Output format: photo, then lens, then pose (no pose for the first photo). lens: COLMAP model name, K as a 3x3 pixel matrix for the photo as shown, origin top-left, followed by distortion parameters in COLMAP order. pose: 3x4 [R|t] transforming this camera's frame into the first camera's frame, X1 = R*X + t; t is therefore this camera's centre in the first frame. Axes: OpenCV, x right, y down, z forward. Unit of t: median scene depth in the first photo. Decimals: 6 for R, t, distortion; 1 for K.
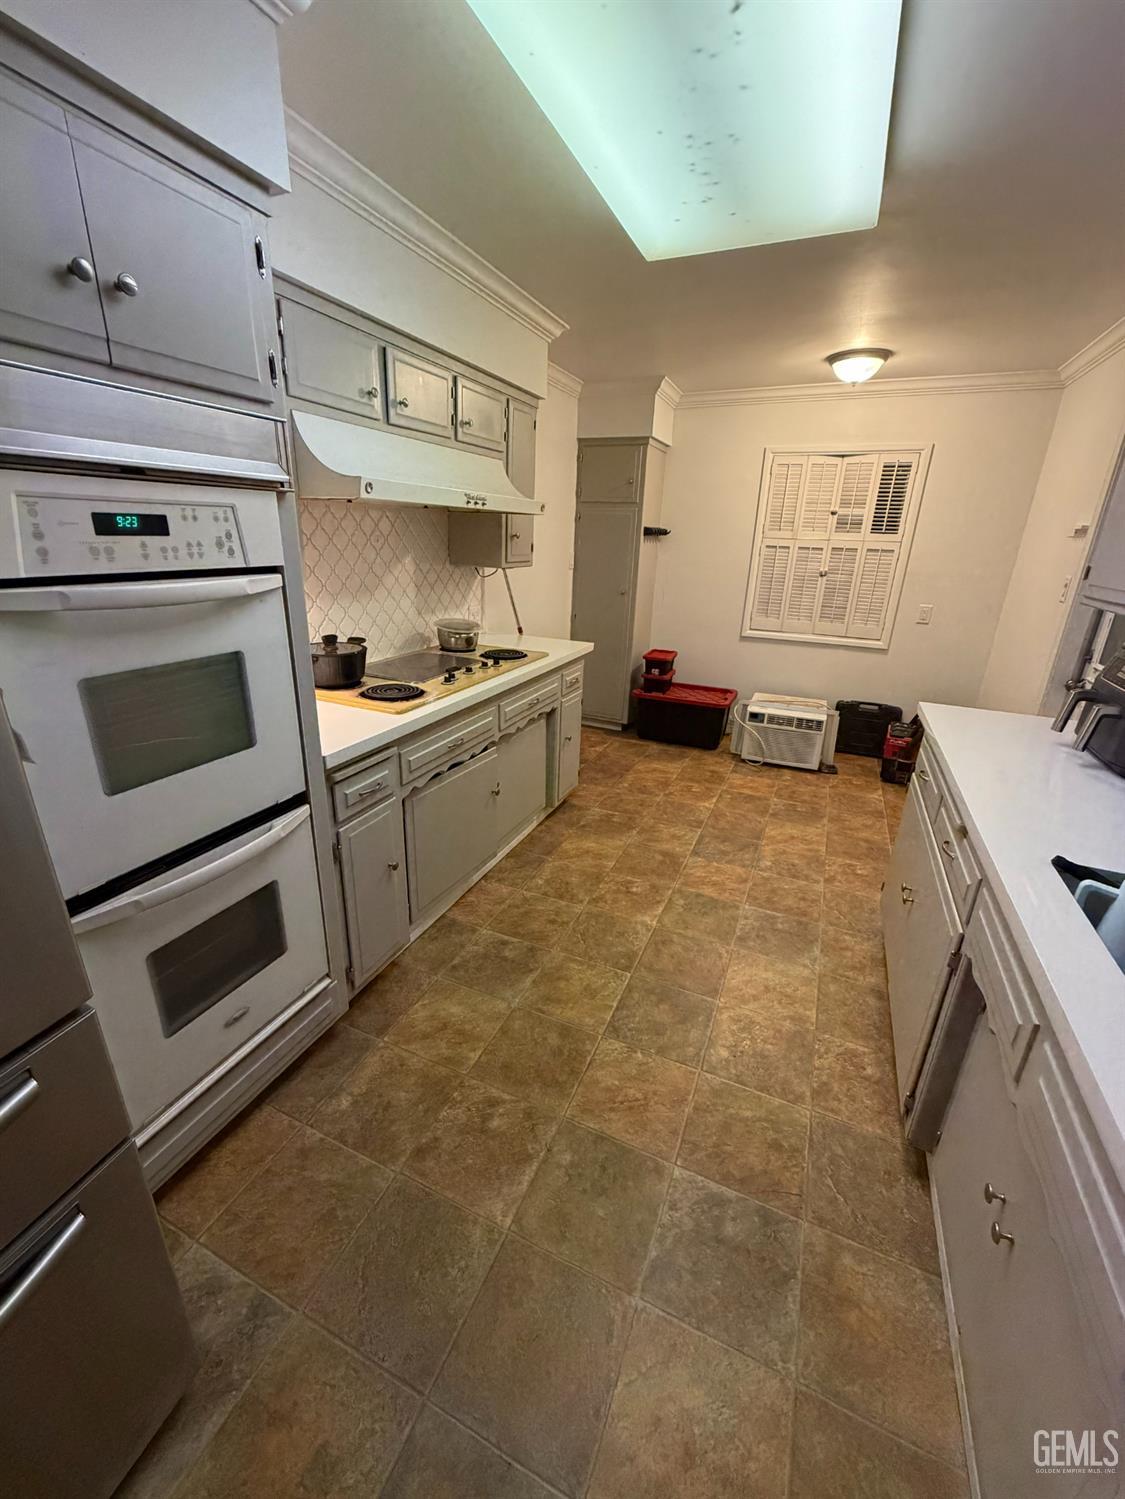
lens RADIAL K [[598.2, 0, 562.7], [0, 598.2, 745.2], [0, 0, 1]] dist [0.000255, -0.000494]
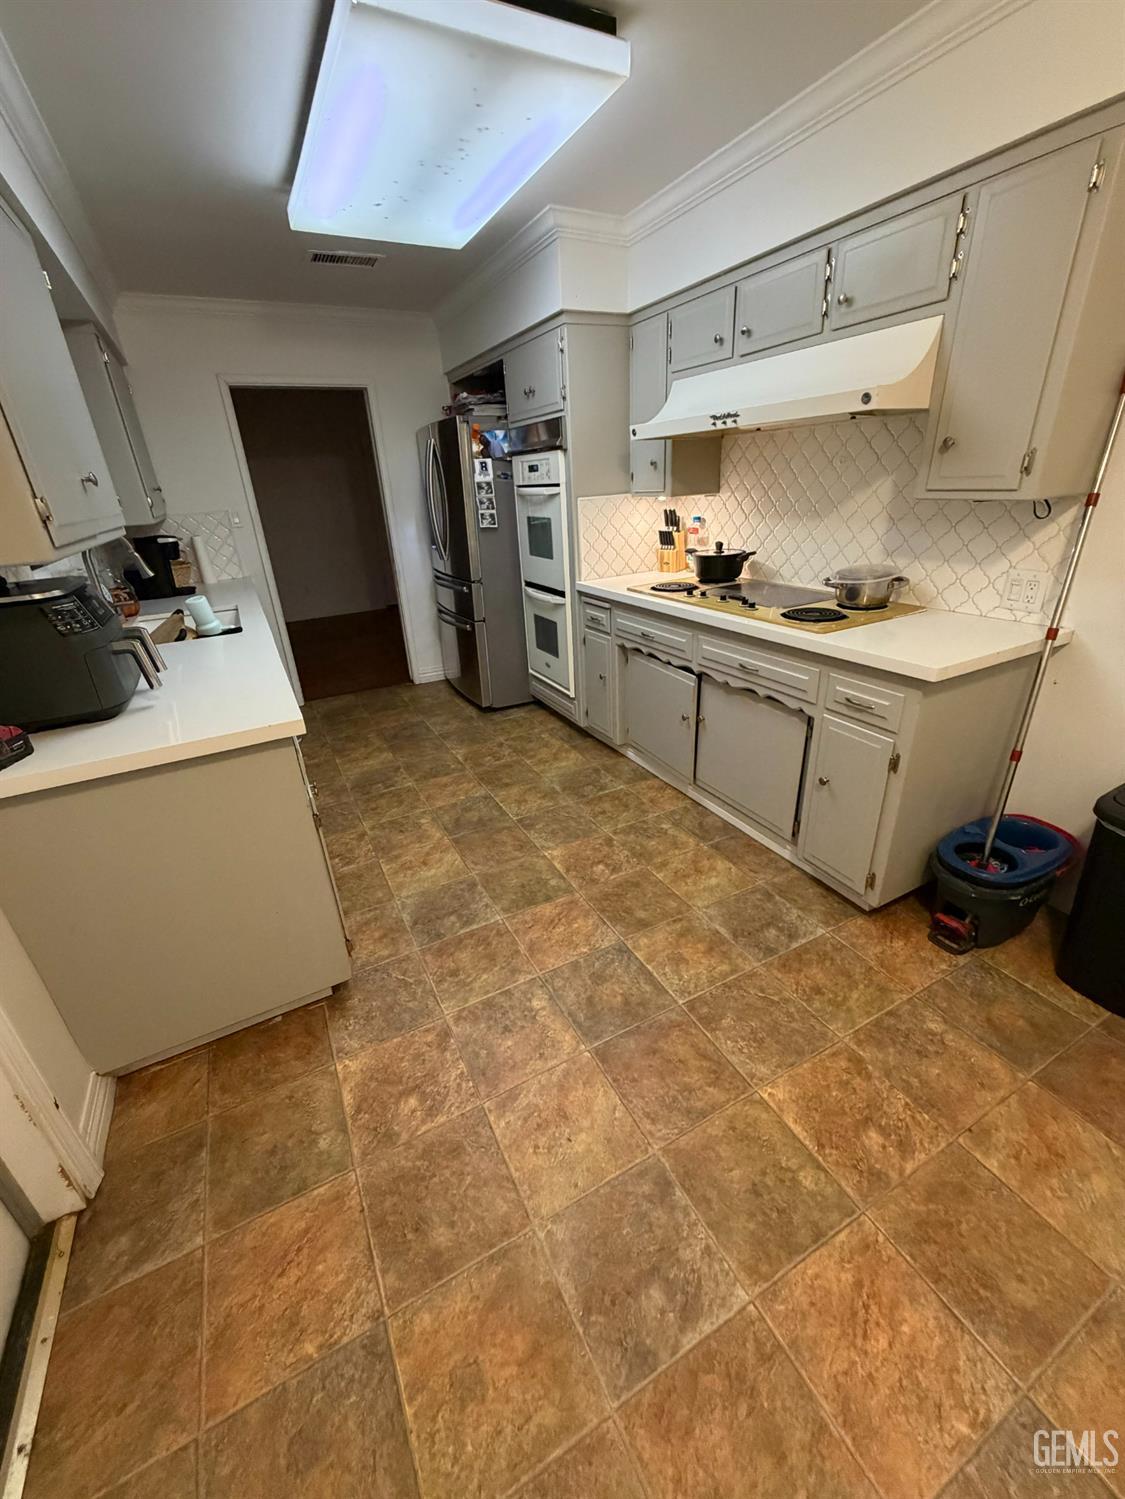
lens RADIAL K [[598.2, 0, 562.7], [0, 598.2, 745.2], [0, 0, 1]] dist [0.000255, -0.000494]
pose [[-0.620152, 0.320230, -0.716145, 0.822914], [-0.236565, 0.794055, 0.559924, -0.437514], [0.747963, 0.516653, -0.416679, 1.376504]]
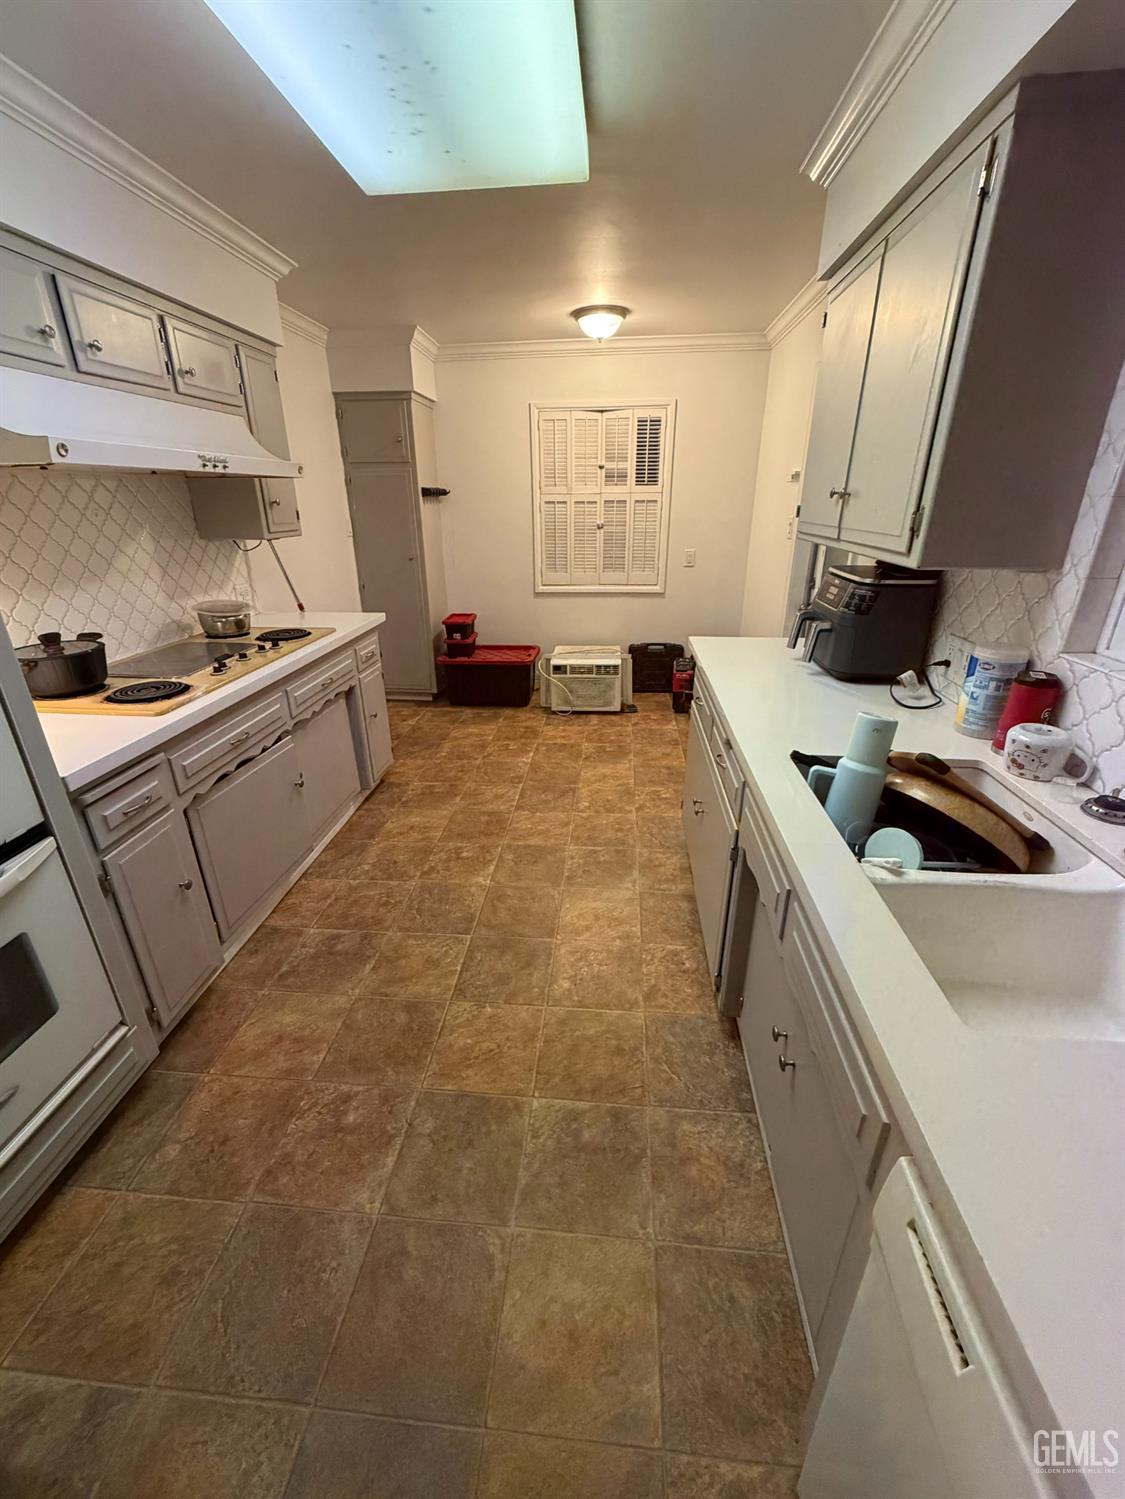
lens RADIAL K [[598.2, 0, 562.7], [0, 598.2, 745.2], [0, 0, 1]] dist [0.000255, -0.000494]
pose [[0.945790, -0.160329, 0.282445, 0.023263], [0.144117, 0.986528, 0.077409, 0.006624], [-0.291051, -0.032507, 0.956155, -0.005766]]
